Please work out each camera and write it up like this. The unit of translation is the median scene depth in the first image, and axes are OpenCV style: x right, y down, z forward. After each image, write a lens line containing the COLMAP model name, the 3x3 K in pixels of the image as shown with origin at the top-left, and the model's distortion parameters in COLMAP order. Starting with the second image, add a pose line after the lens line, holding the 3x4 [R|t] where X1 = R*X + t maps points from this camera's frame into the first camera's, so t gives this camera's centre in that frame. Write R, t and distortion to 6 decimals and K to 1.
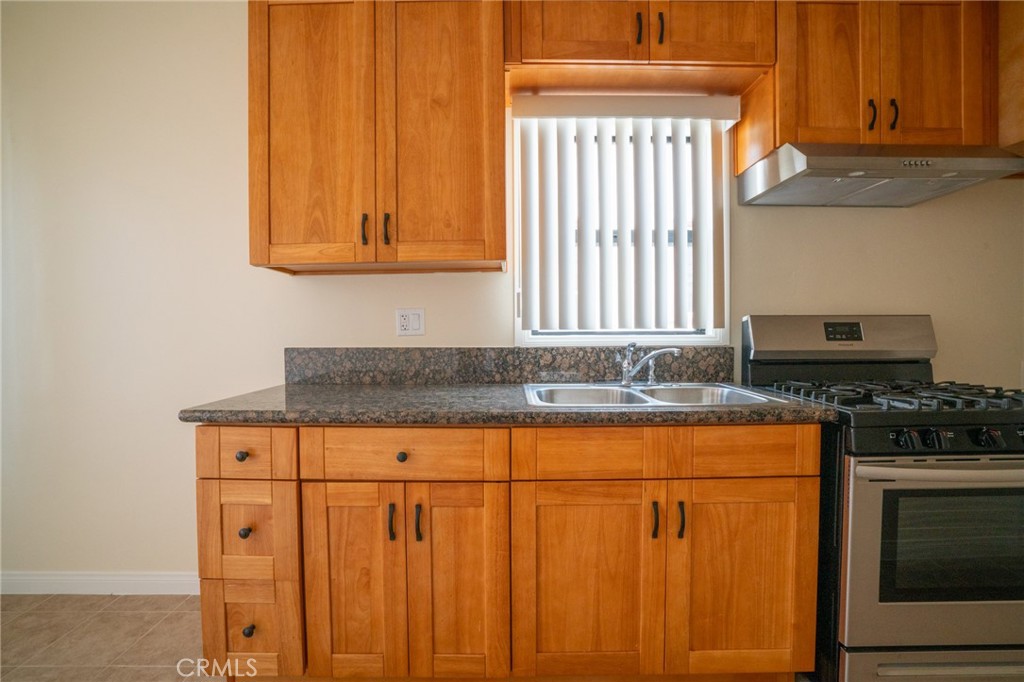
lens RADIAL K [[487.5, 0, 512.0], [0, 487.5, 341.0], [0, 0, 1]] dist [-0.067545, 0.027996]
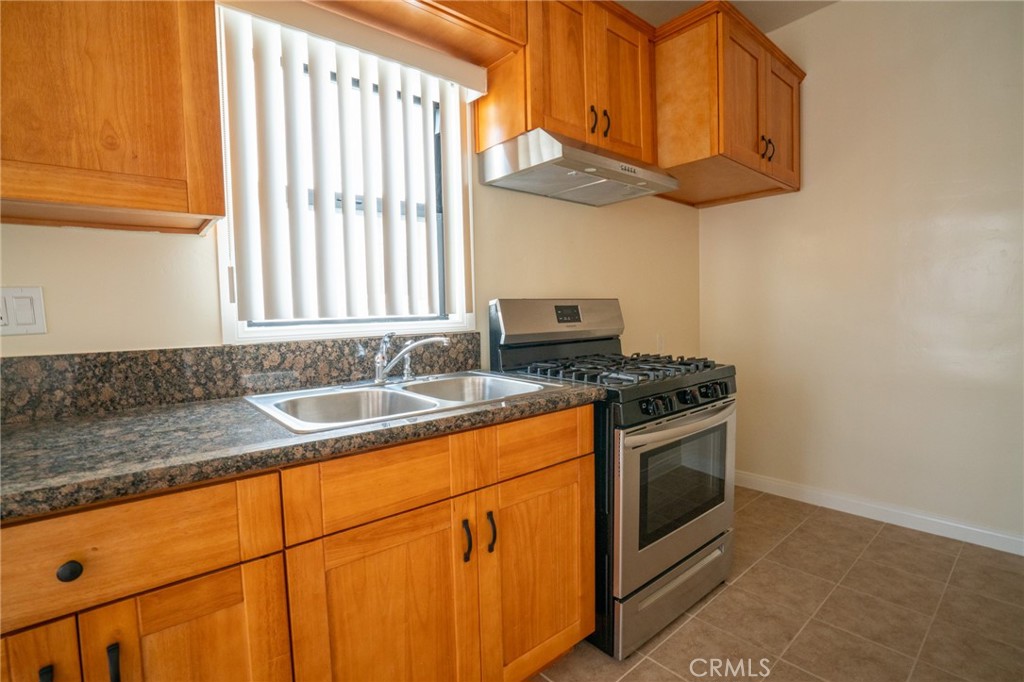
lens RADIAL K [[487.5, 0, 512.0], [0, 487.5, 341.0], [0, 0, 1]] dist [-0.067545, 0.027996]
pose [[0.756828, -0.052933, 0.651467, -0.149715], [0.030202, 0.998483, 0.046042, -0.015160], [-0.652916, -0.015170, 0.757279, 0.255600]]
